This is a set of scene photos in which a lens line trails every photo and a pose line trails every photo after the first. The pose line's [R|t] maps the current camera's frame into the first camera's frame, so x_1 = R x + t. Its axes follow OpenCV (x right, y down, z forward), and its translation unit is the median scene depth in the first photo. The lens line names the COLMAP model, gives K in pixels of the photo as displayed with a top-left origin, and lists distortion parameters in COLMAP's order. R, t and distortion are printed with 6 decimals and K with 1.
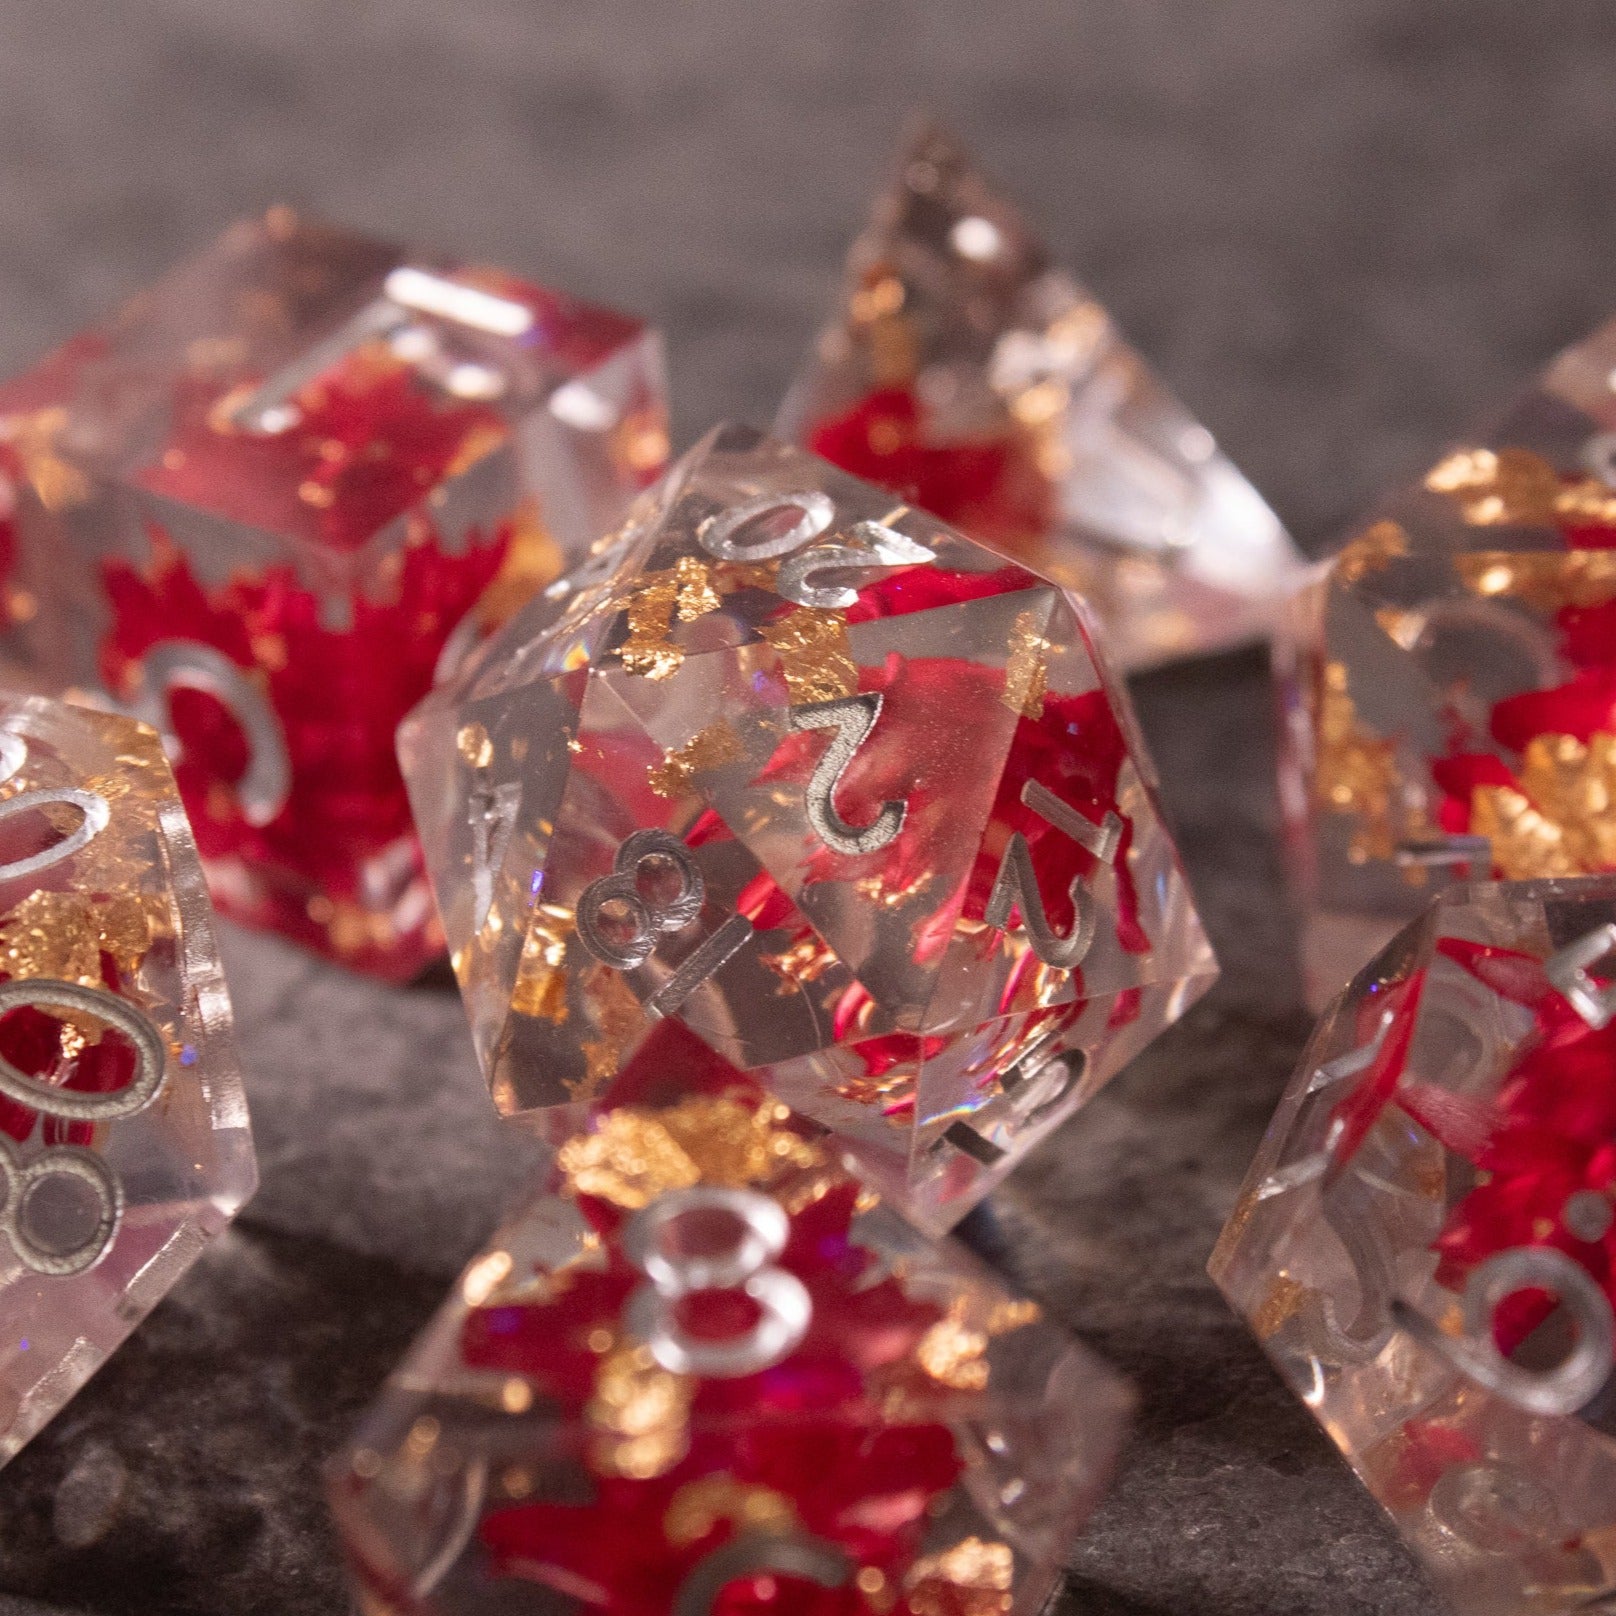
lens RADIAL K [[5619.6, 0, 808.0], [0, 5619.6, 808.0], [0, 0, 1]] dist [-0.002010, 1.136242]
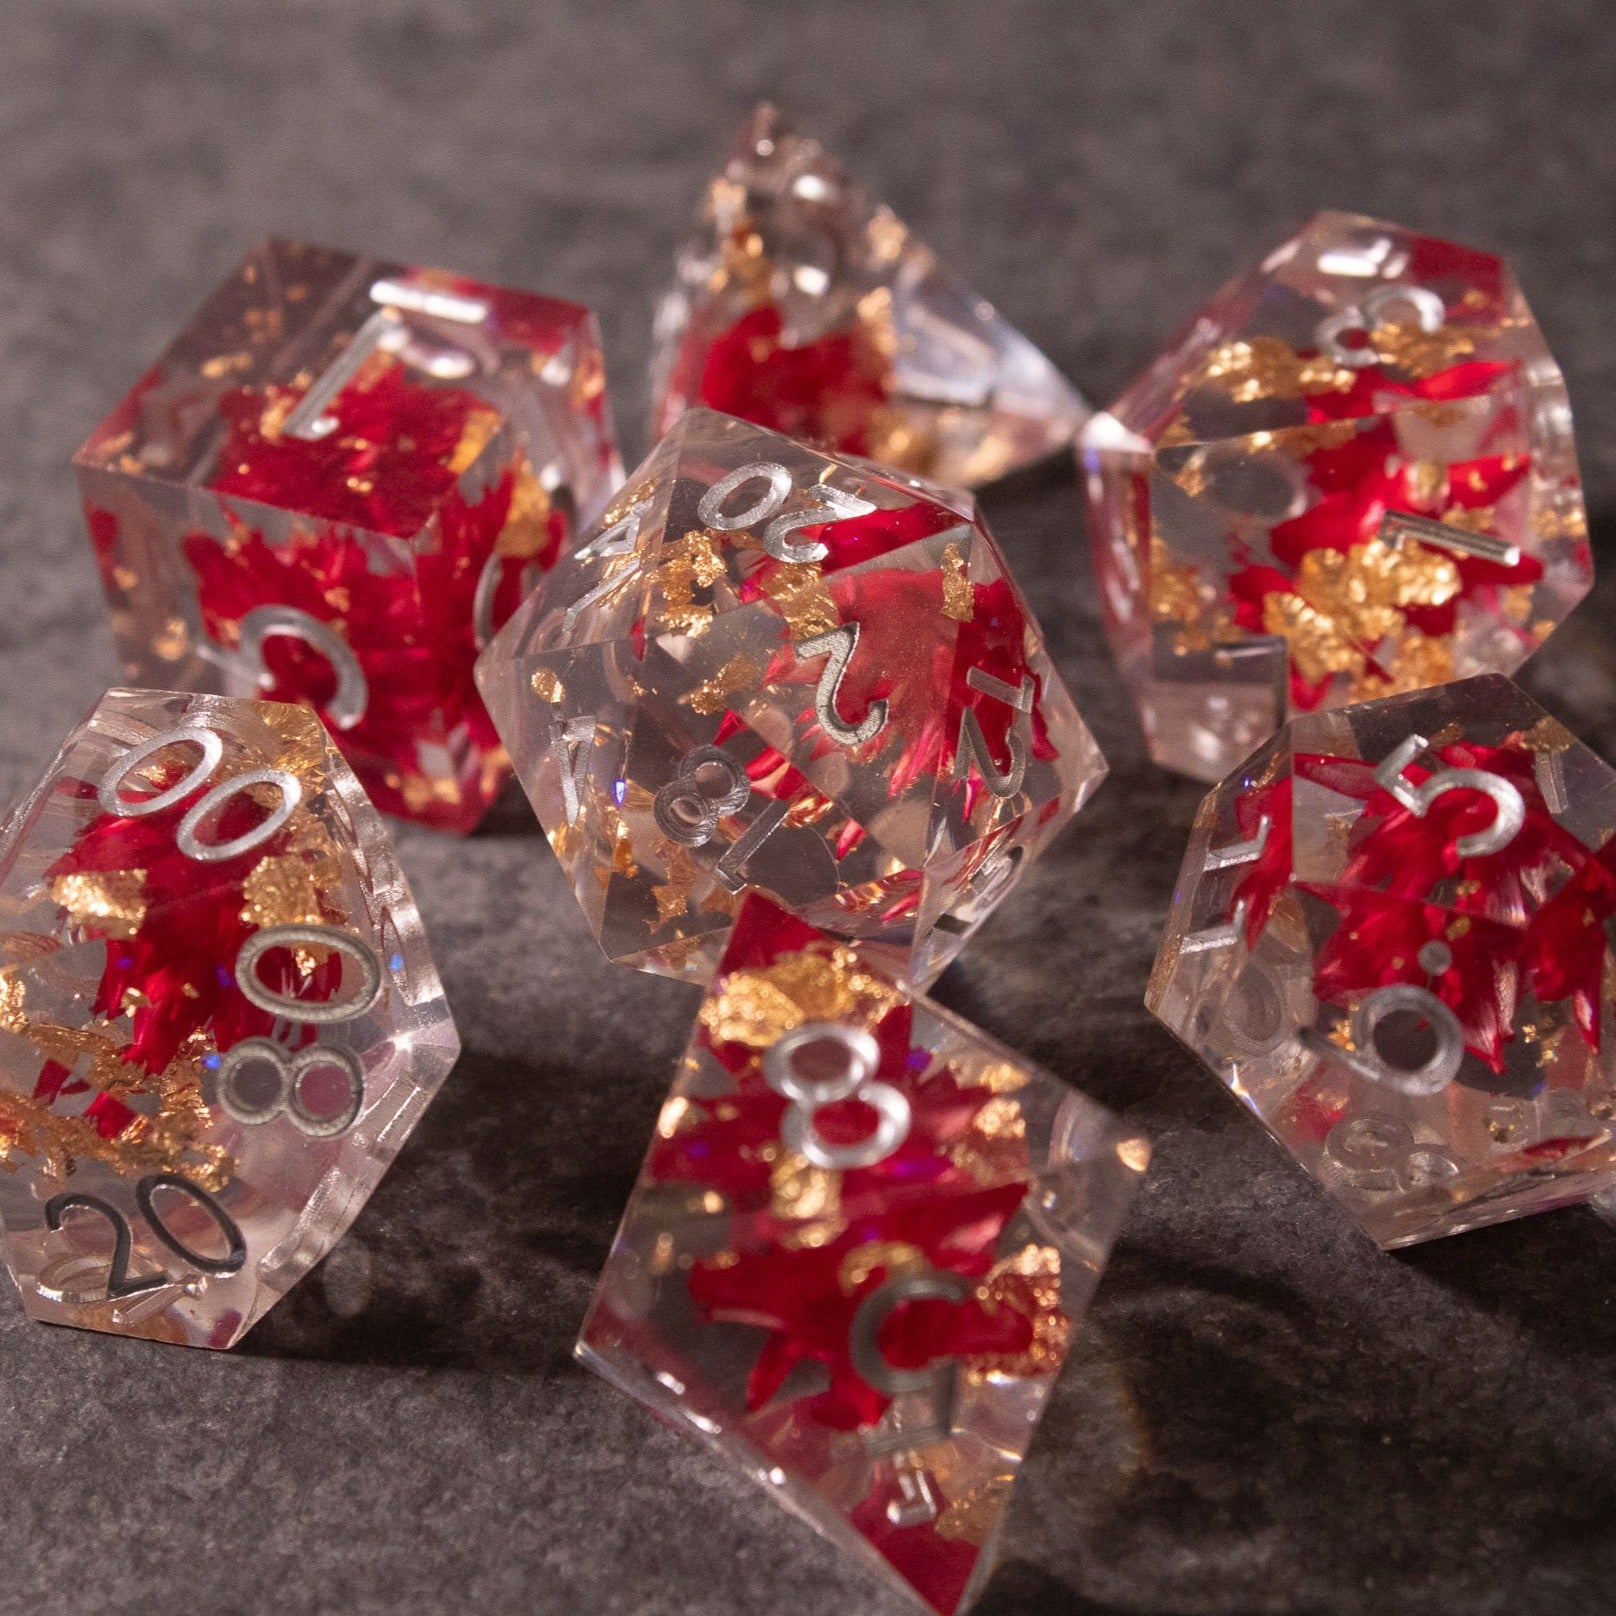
lens RADIAL K [[5619.6, 0, 808.0], [0, 5619.6, 808.0], [0, 0, 1]] dist [-0.002010, 1.136242]
pose [[0.983732, -0.142692, 0.109138, -0.151751], [0.124823, 0.979841, 0.155982, -0.187778], [-0.129195, -0.139821, 0.981712, -0.333175]]
